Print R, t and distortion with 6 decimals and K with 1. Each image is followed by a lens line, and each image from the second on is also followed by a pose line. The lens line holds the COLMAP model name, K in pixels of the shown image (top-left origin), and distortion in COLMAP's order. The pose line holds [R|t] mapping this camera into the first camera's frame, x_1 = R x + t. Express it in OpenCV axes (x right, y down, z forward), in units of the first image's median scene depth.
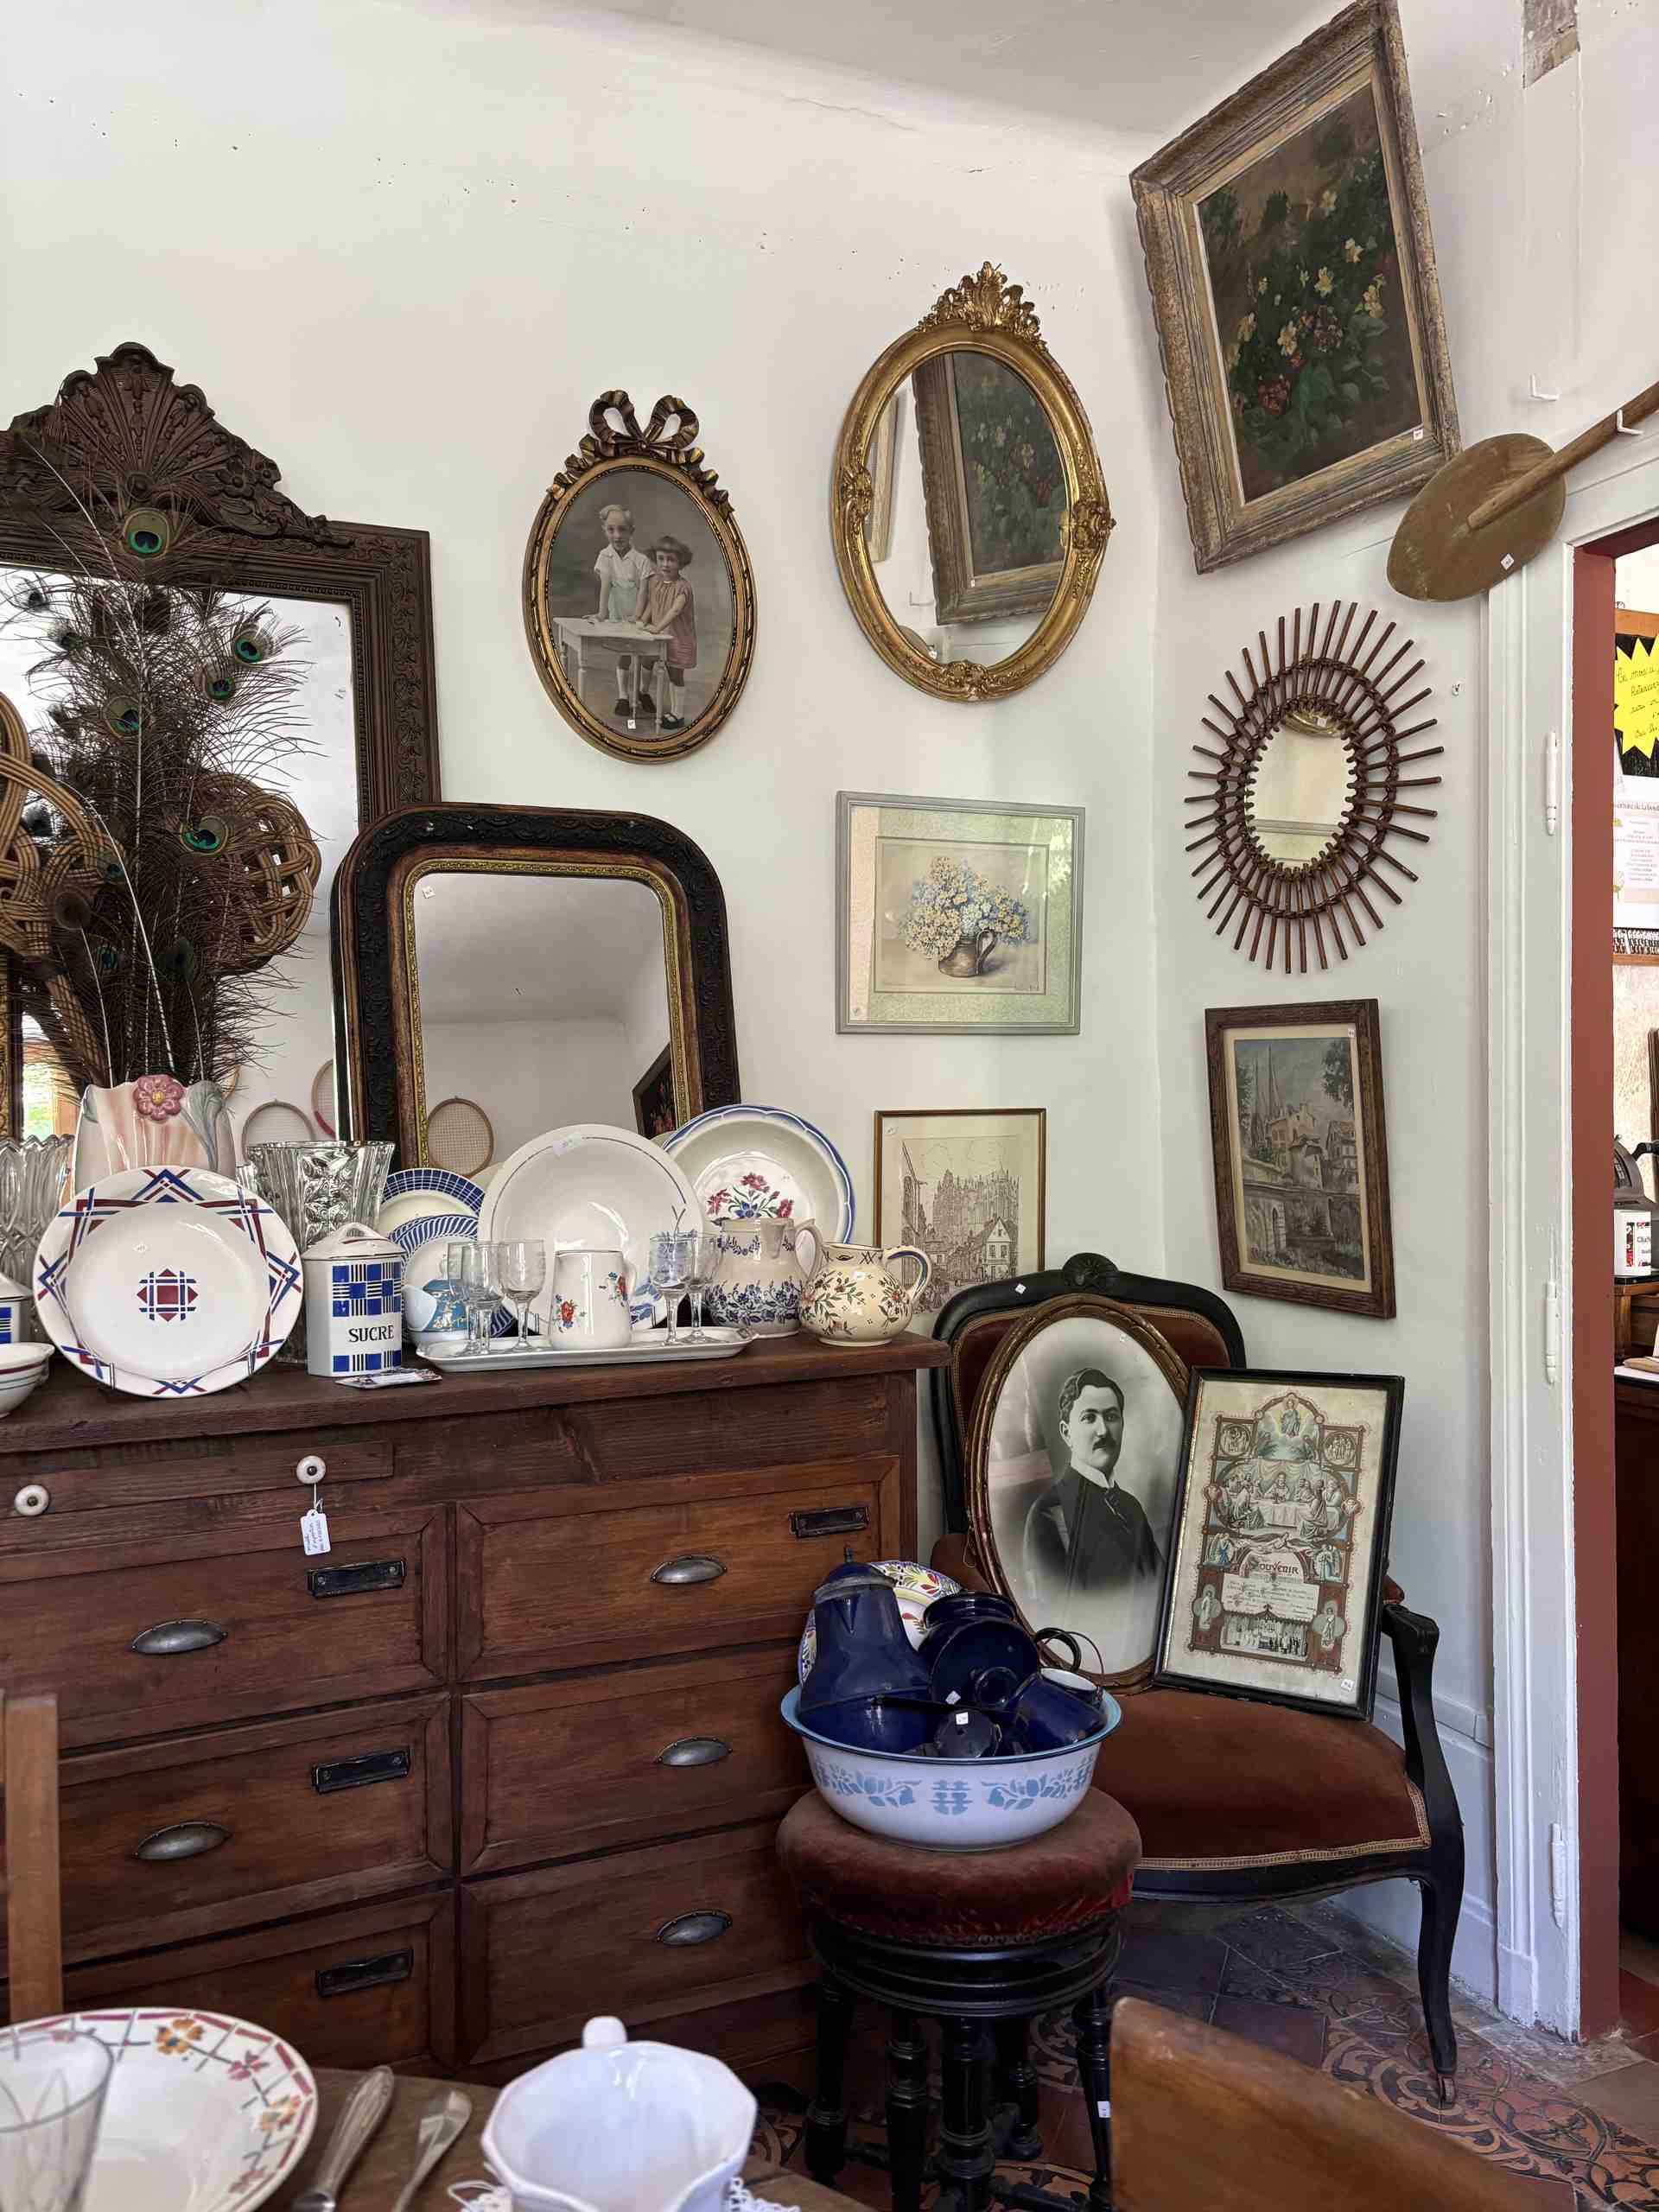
lens RADIAL K [[1699.7, 0, 823.1], [0, 1699.7, 1091.5], [0, 0, 1]] dist [0.033712, -0.040993]
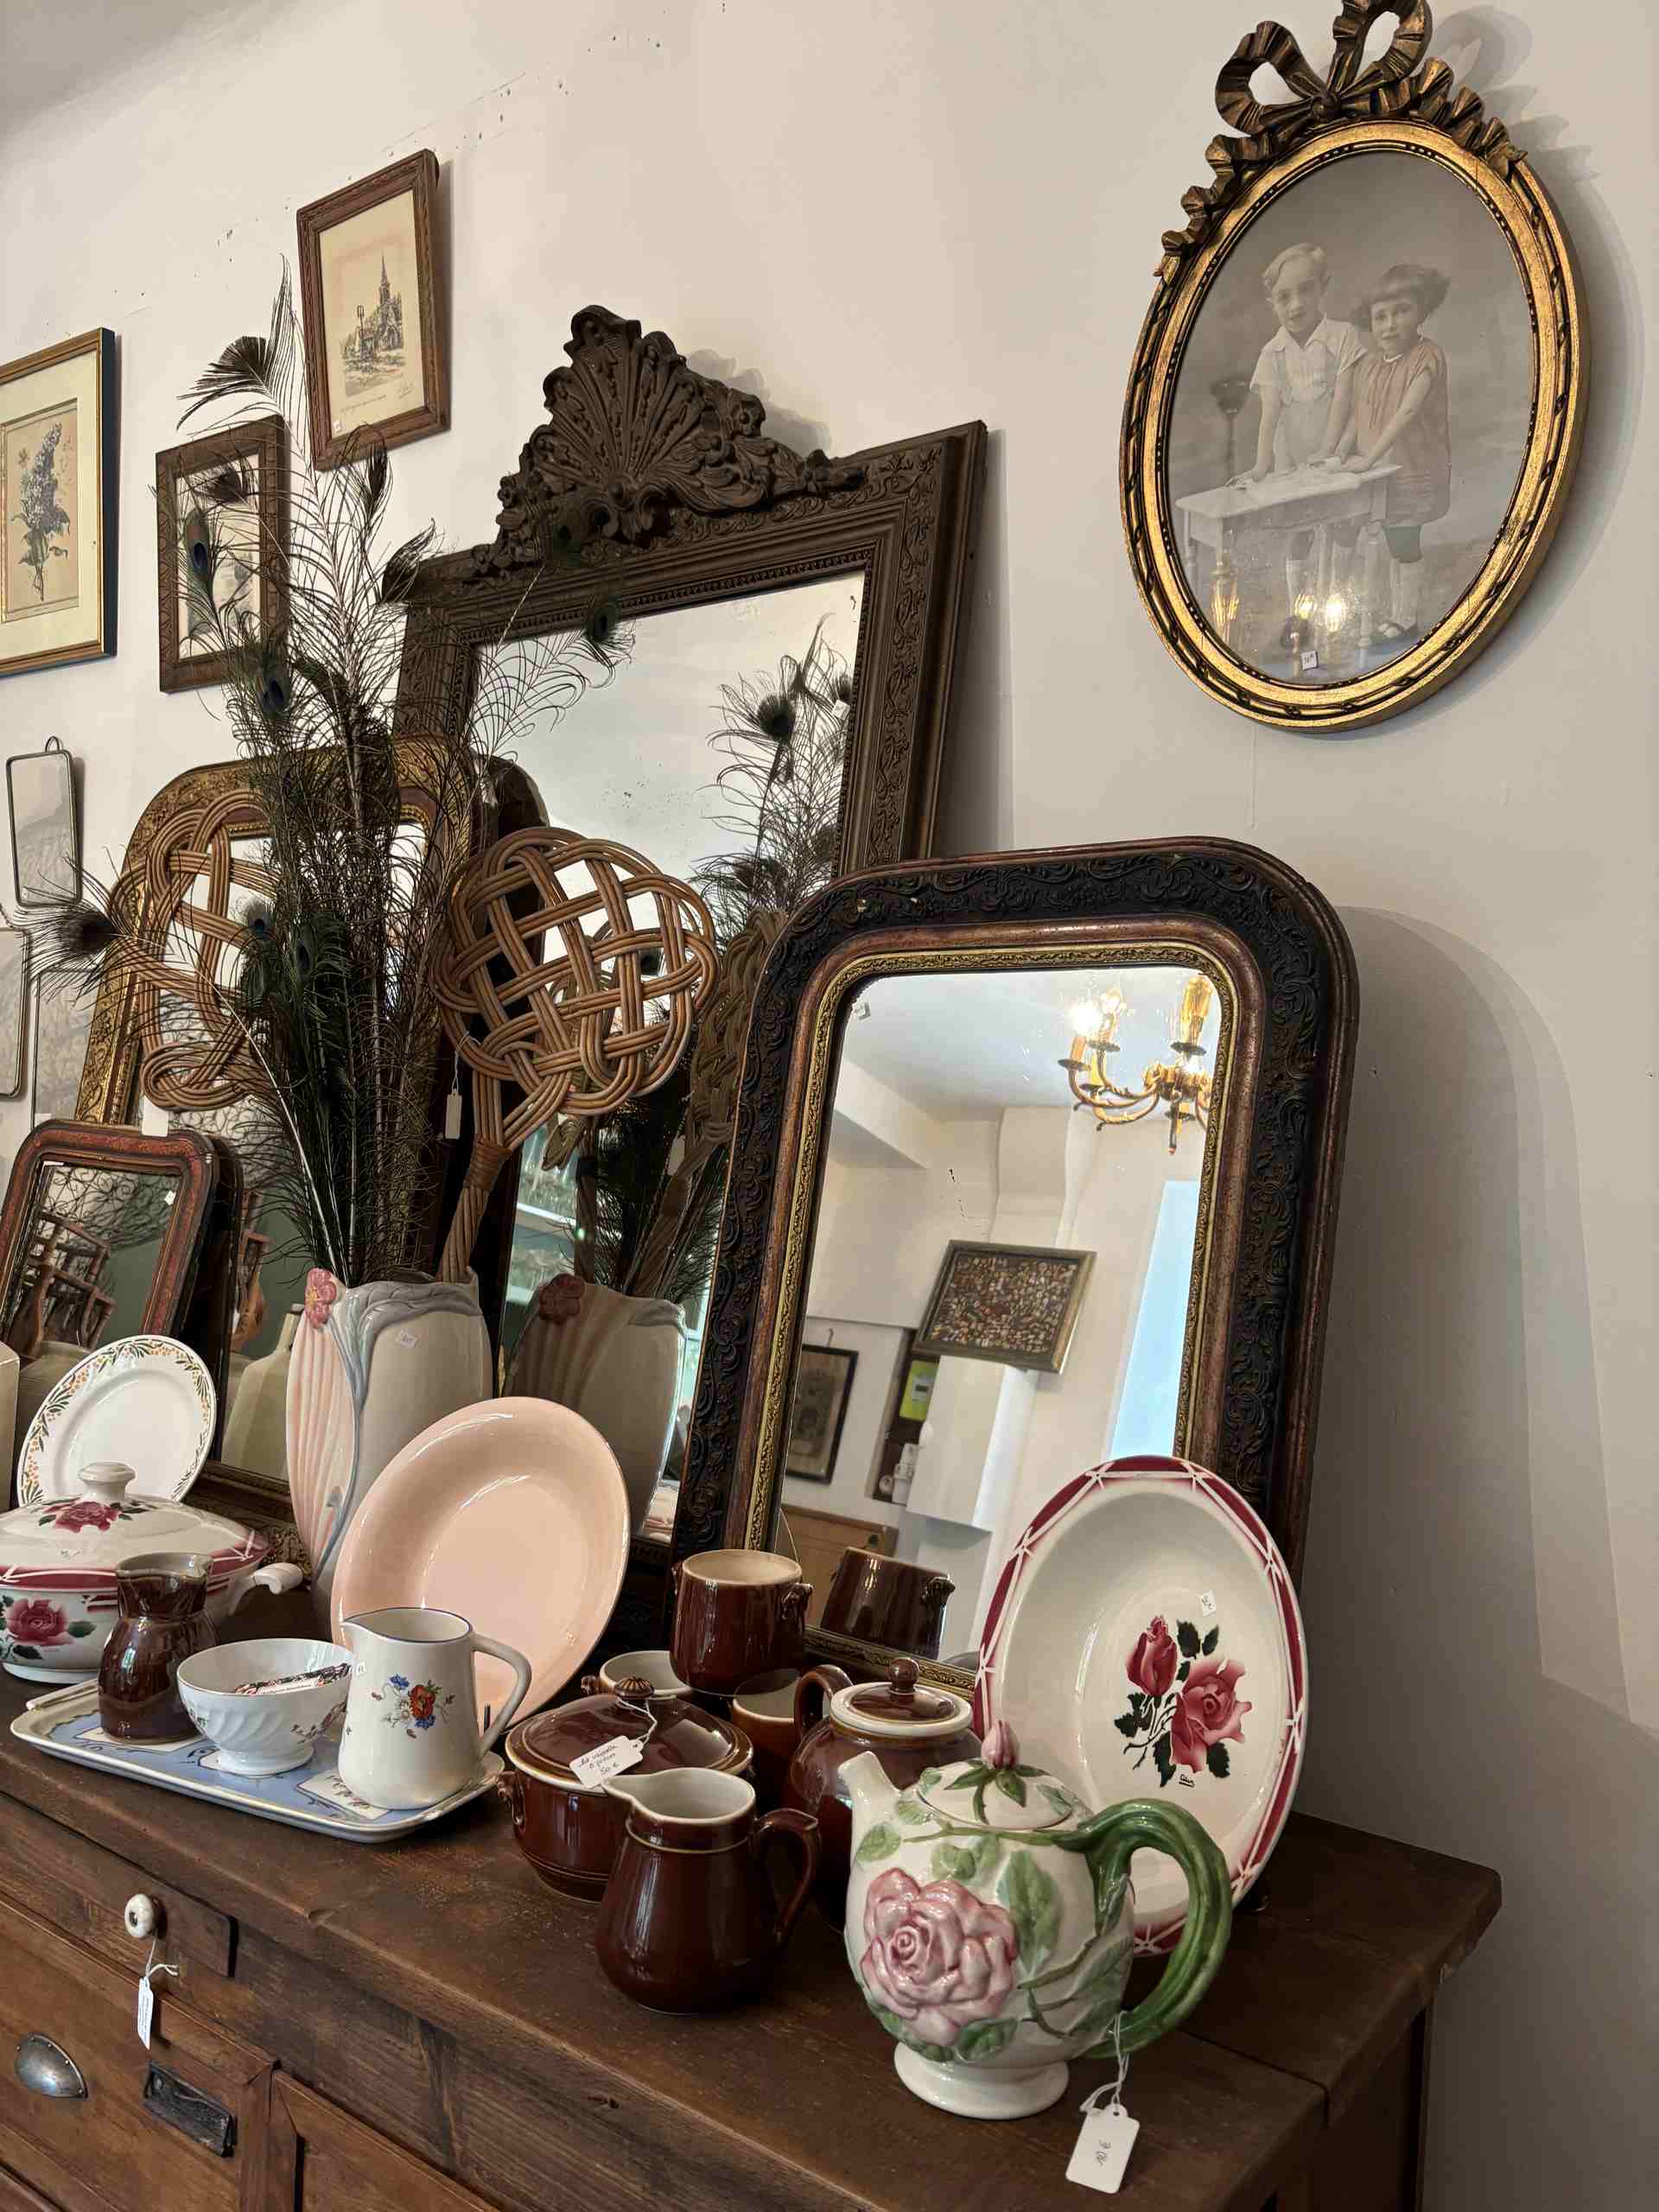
lens RADIAL K [[1699.7, 0, 811.7], [0, 1699.7, 1114.0], [0, 0, 1]] dist [0.033712, -0.040993]
pose [[0.464756, 0.033245, -0.884815, 0.286039], [-0.048972, 0.998730, 0.011802, -0.079017], [0.884084, 0.037846, 0.465794, 0.645555]]
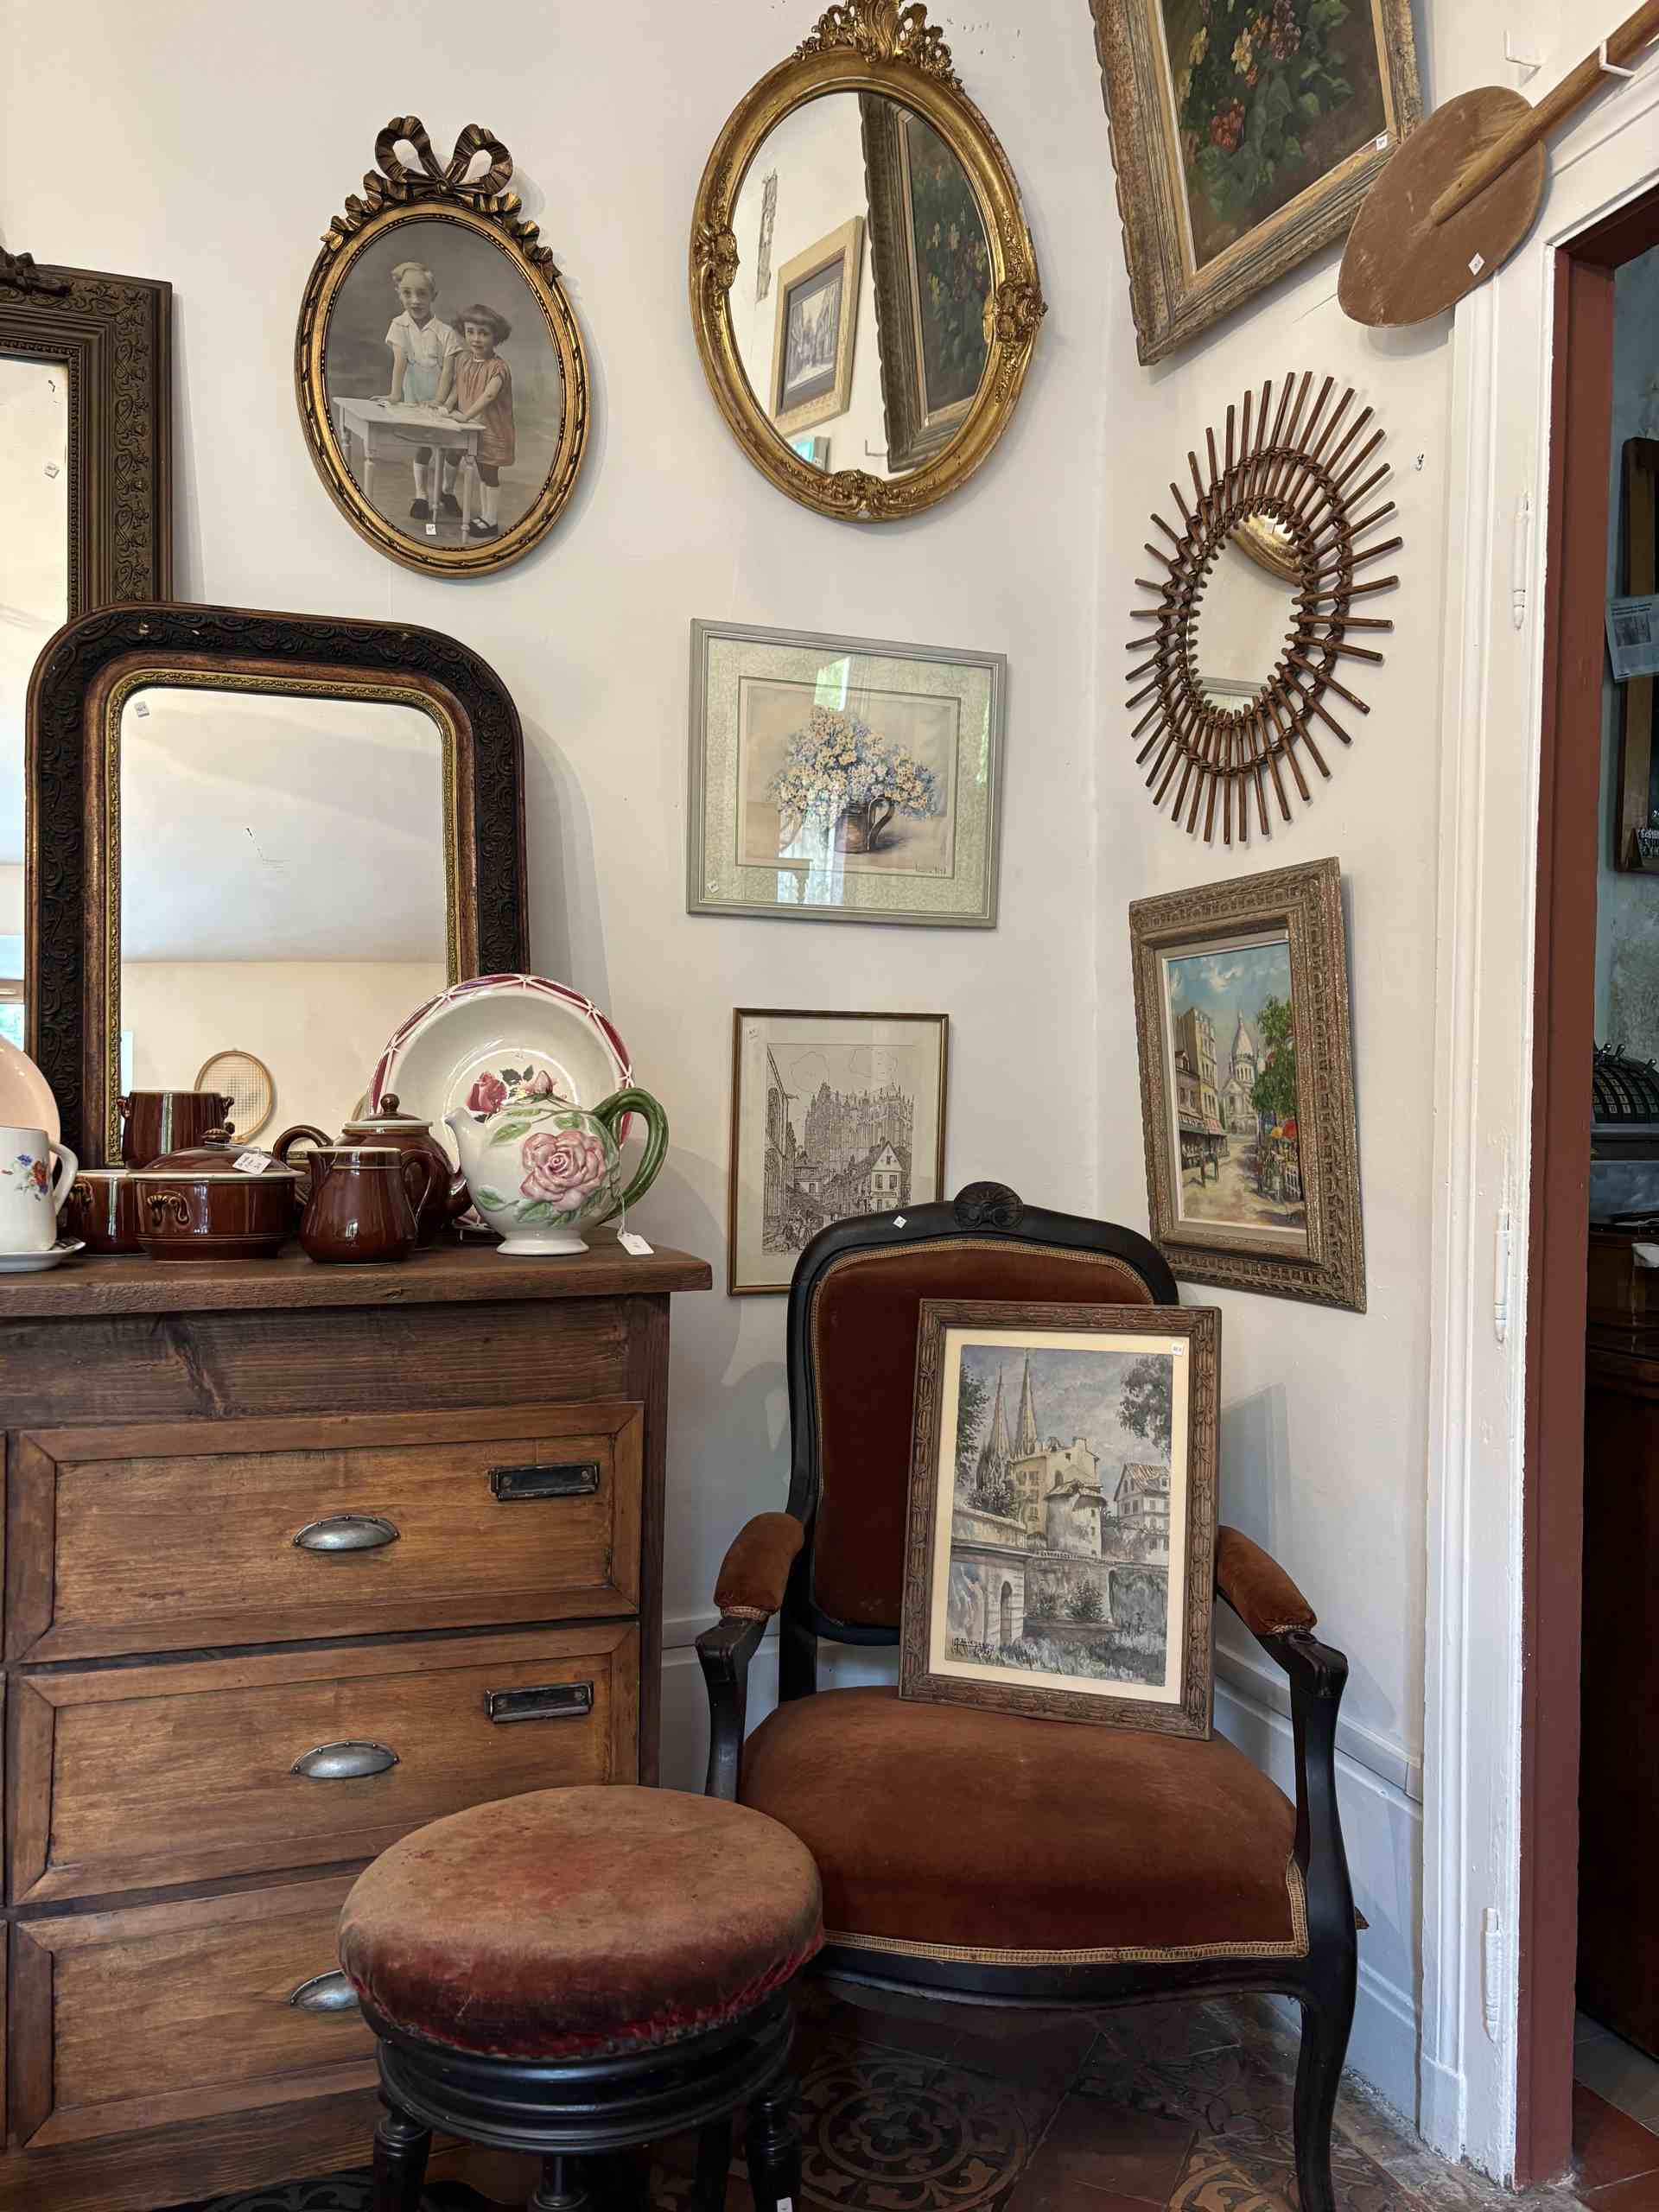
lens RADIAL K [[1699.7, 0, 851.0], [0, 1699.7, 1112.3], [0, 0, 1]] dist [0.033712, -0.040993]
pose [[0.997060, 0.023598, -0.072901, 0.164019], [-0.022820, 0.999674, 0.011487, 0.056590], [0.073148, -0.009789, 0.997273, 0.182345]]
